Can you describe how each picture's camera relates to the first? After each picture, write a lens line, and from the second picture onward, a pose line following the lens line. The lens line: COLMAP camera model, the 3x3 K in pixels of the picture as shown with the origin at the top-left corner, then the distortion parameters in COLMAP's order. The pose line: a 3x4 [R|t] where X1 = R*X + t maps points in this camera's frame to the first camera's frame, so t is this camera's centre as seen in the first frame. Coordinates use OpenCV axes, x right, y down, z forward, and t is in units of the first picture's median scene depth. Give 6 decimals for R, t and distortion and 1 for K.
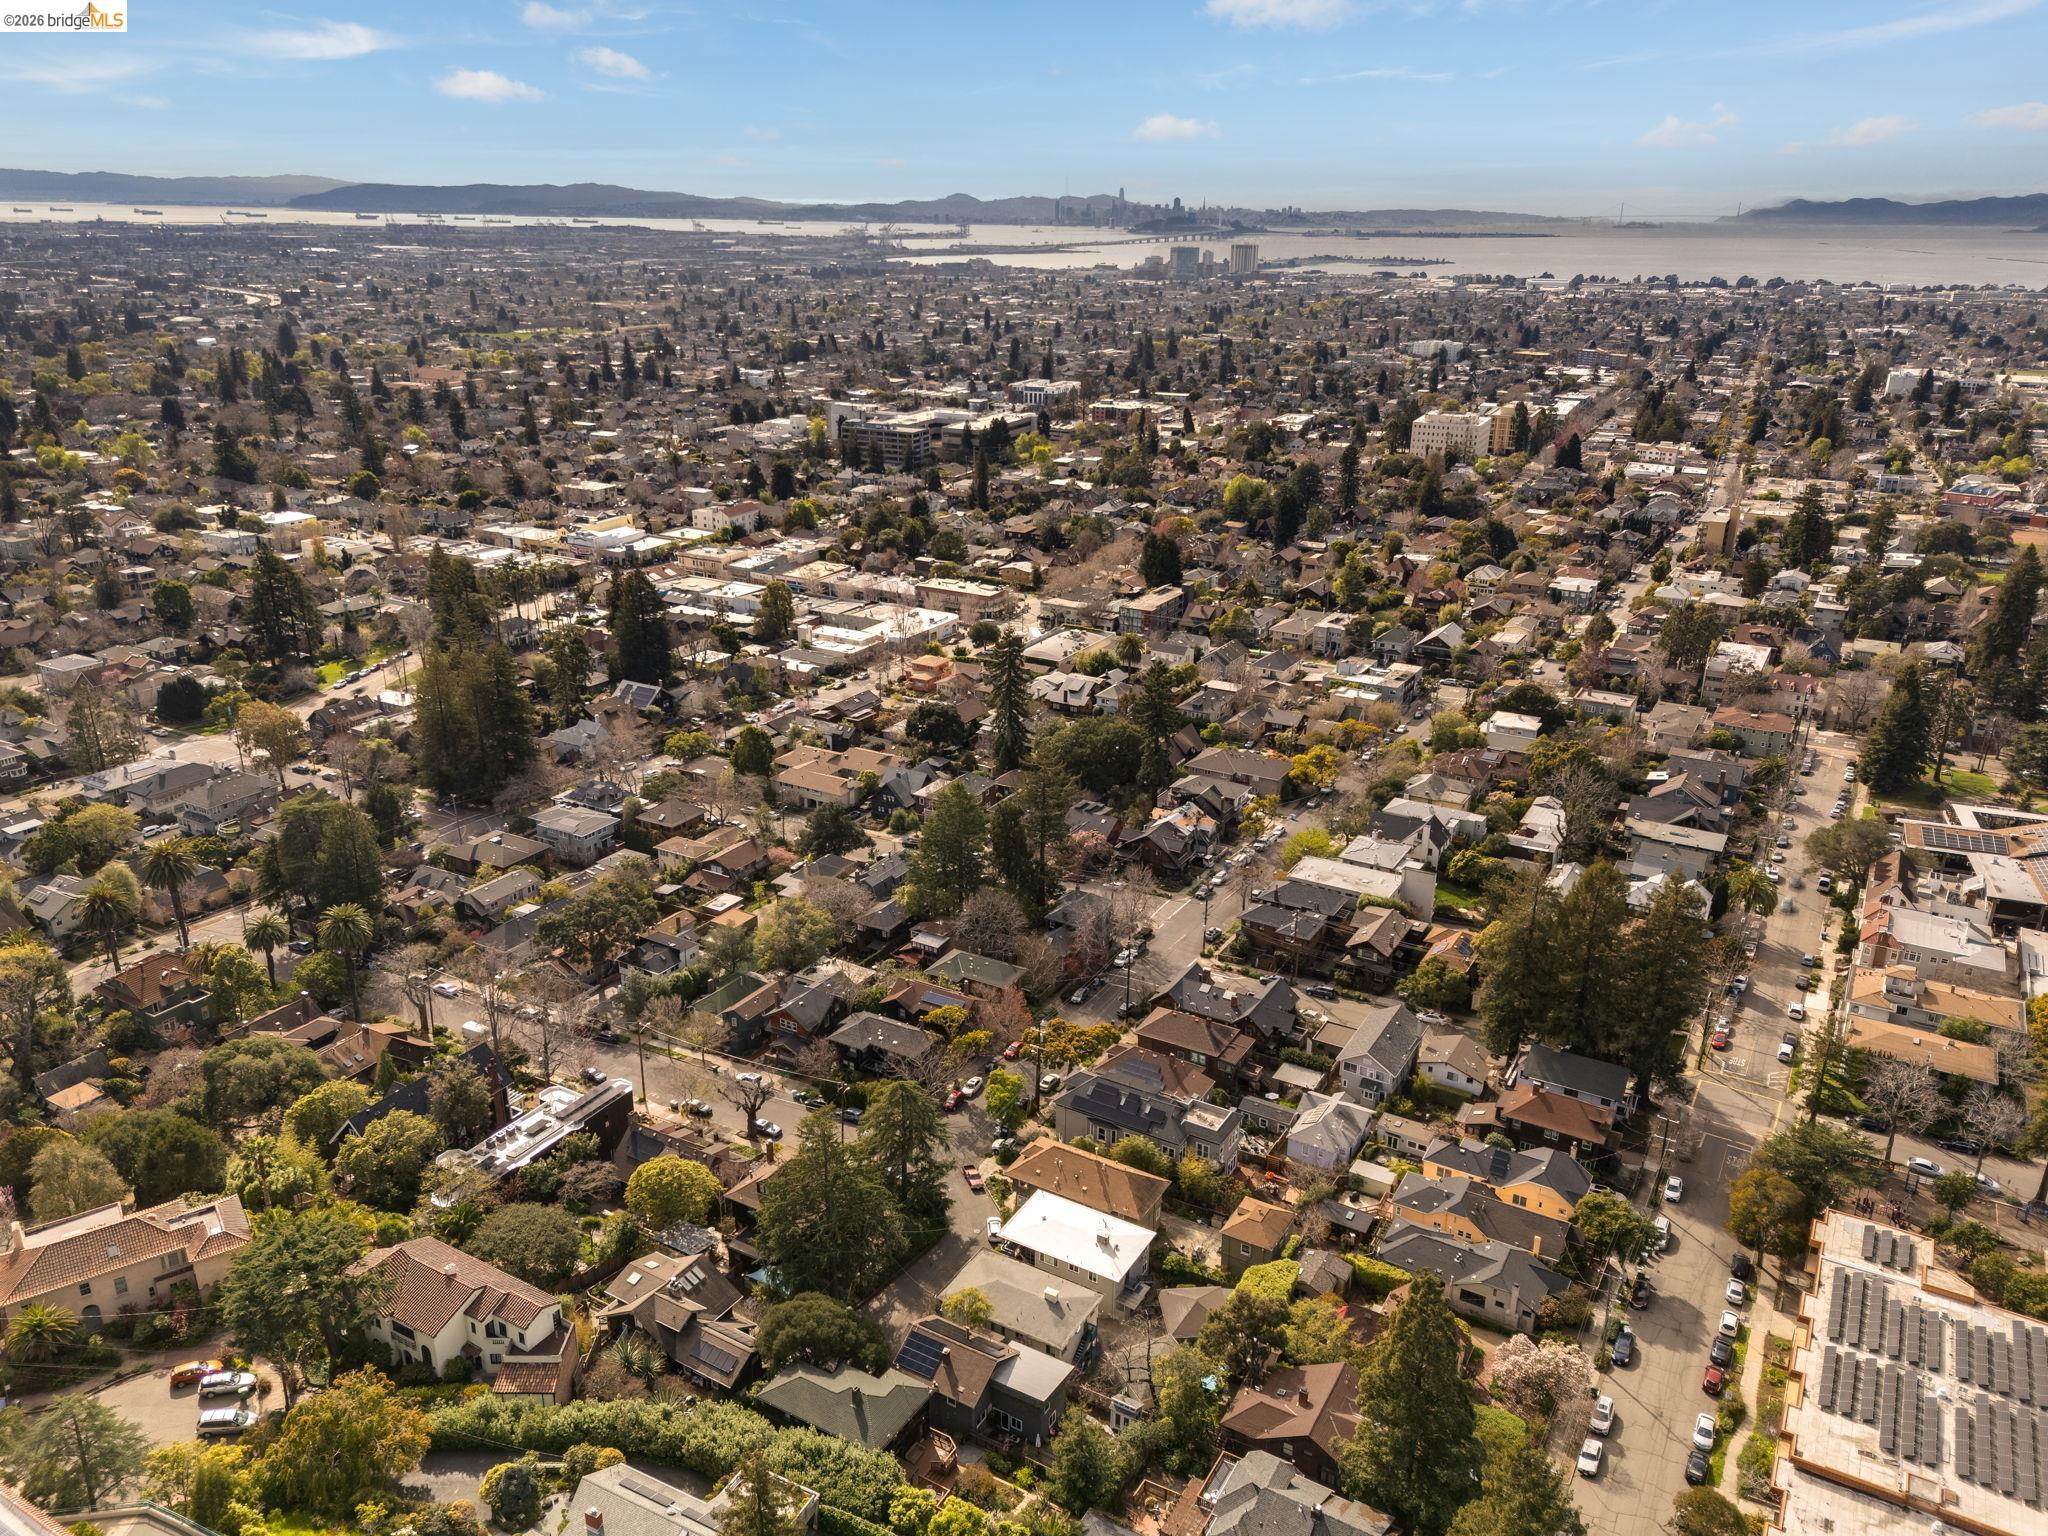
lens RADIAL K [[1478.8, 0, 1016.5], [0, 1478.8, 761.0], [0, 0, 1]] dist [-0.000962, -0.007405]
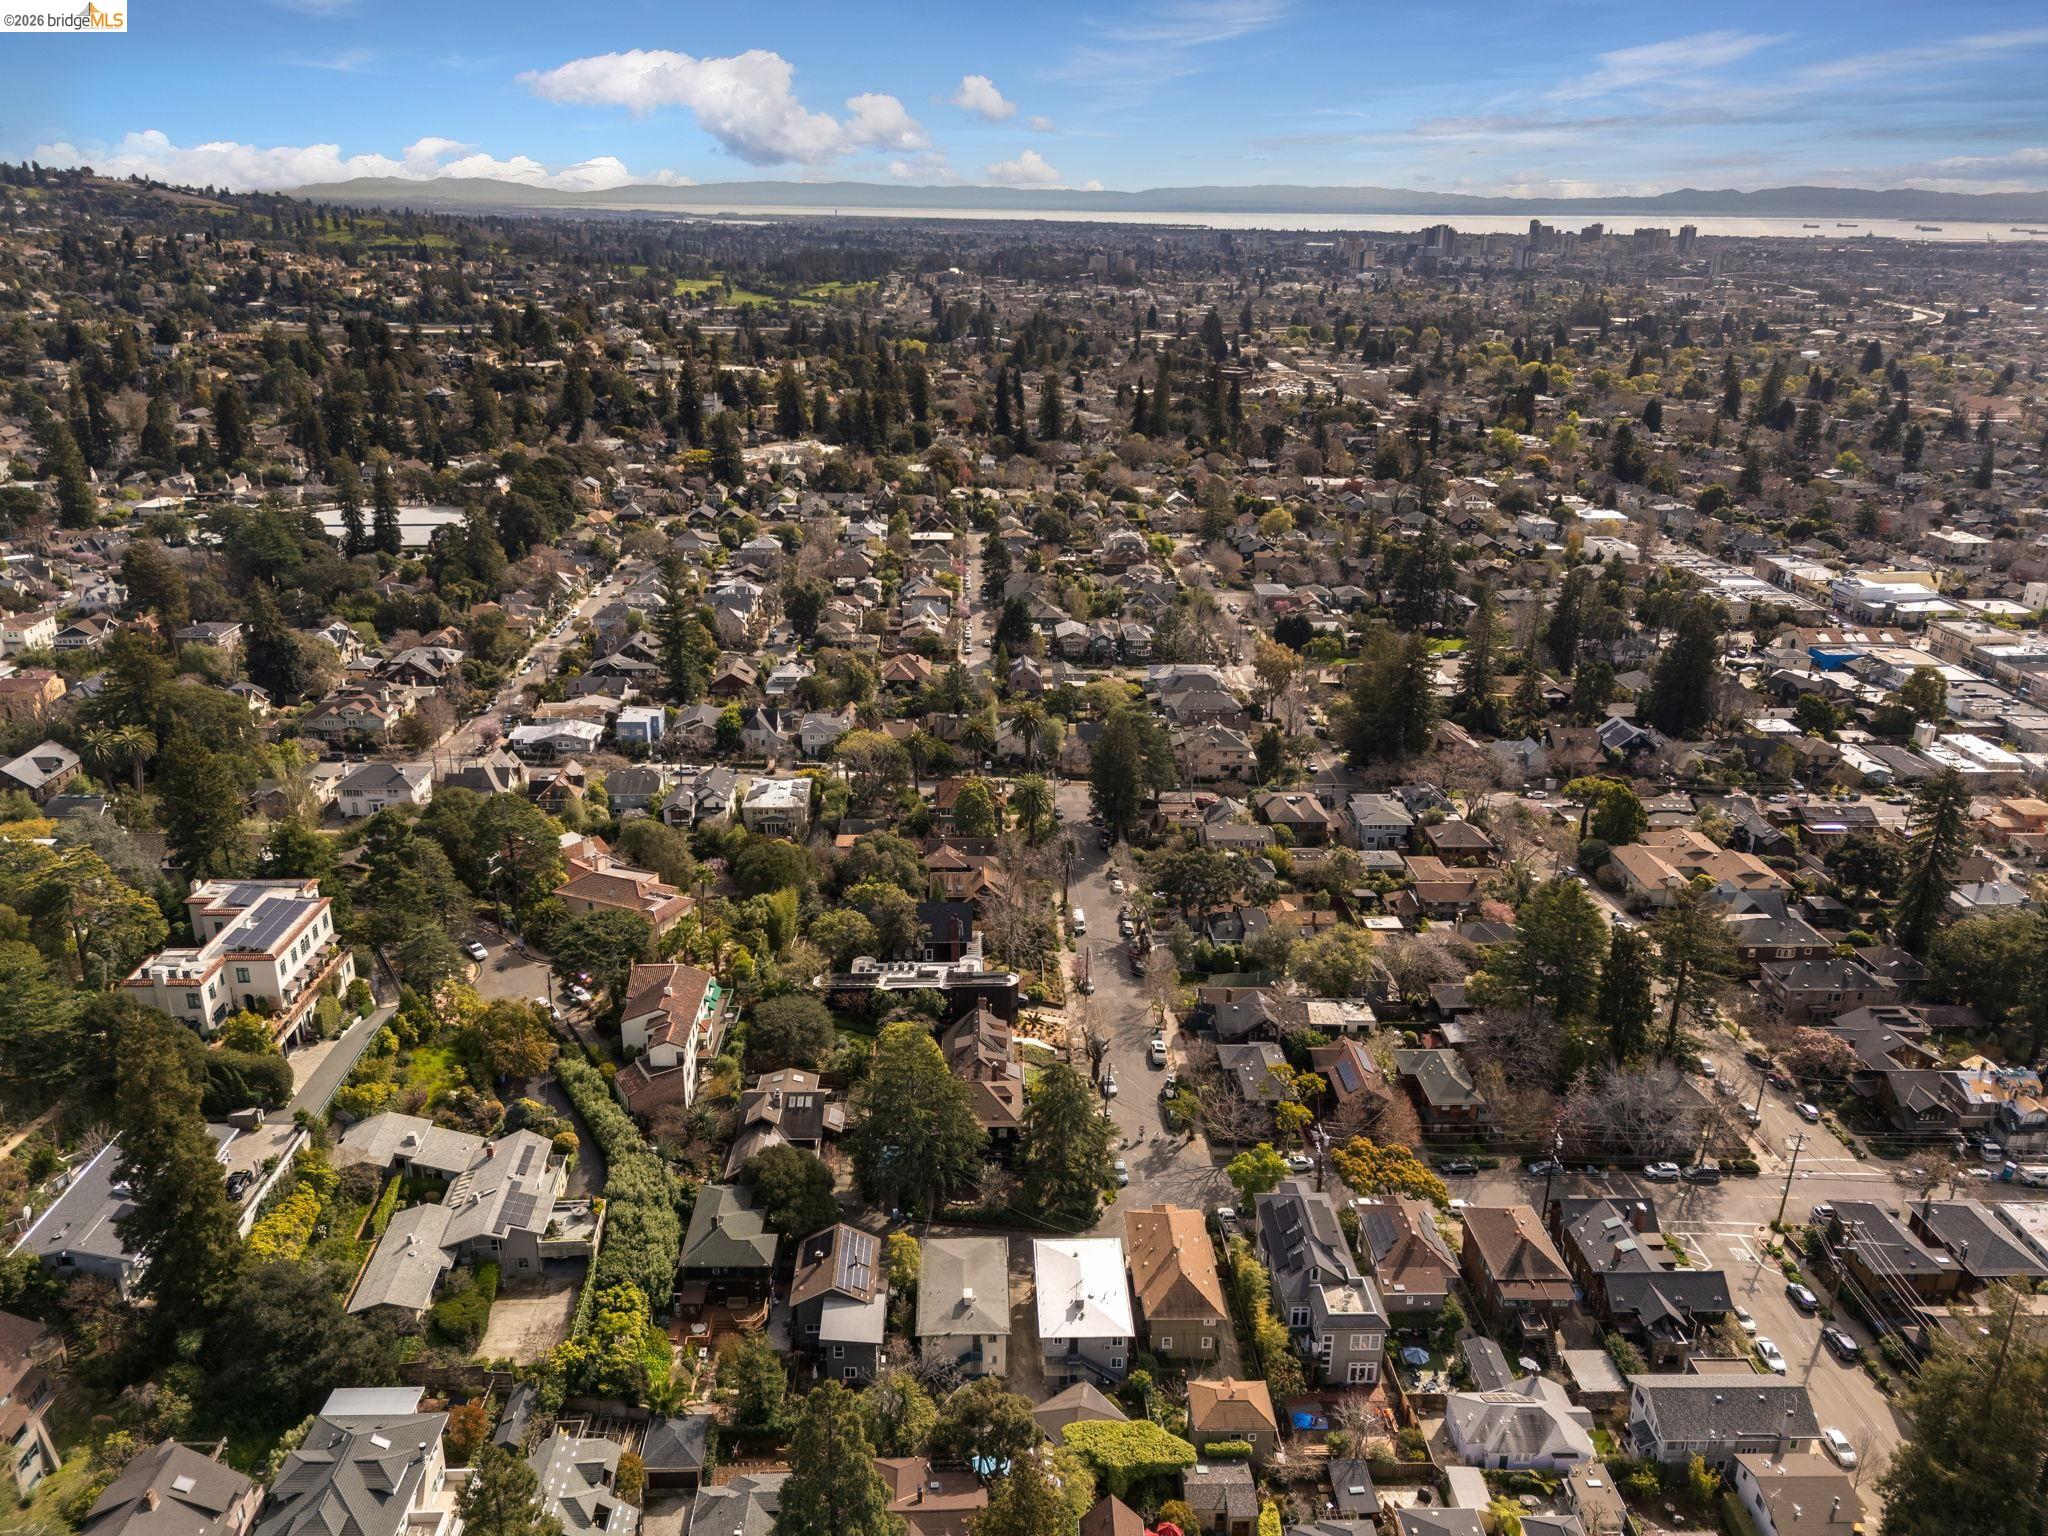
lens RADIAL K [[1478.8, 0, 1016.6], [0, 1478.8, 775.3], [0, 0, 1]] dist [-0.000962, -0.007405]
pose [[0.518832, 0.291764, -0.803546, 0.383928], [-0.292654, 0.943781, 0.153723, -0.066449], [0.803223, 0.155405, 0.575050, 0.212773]]
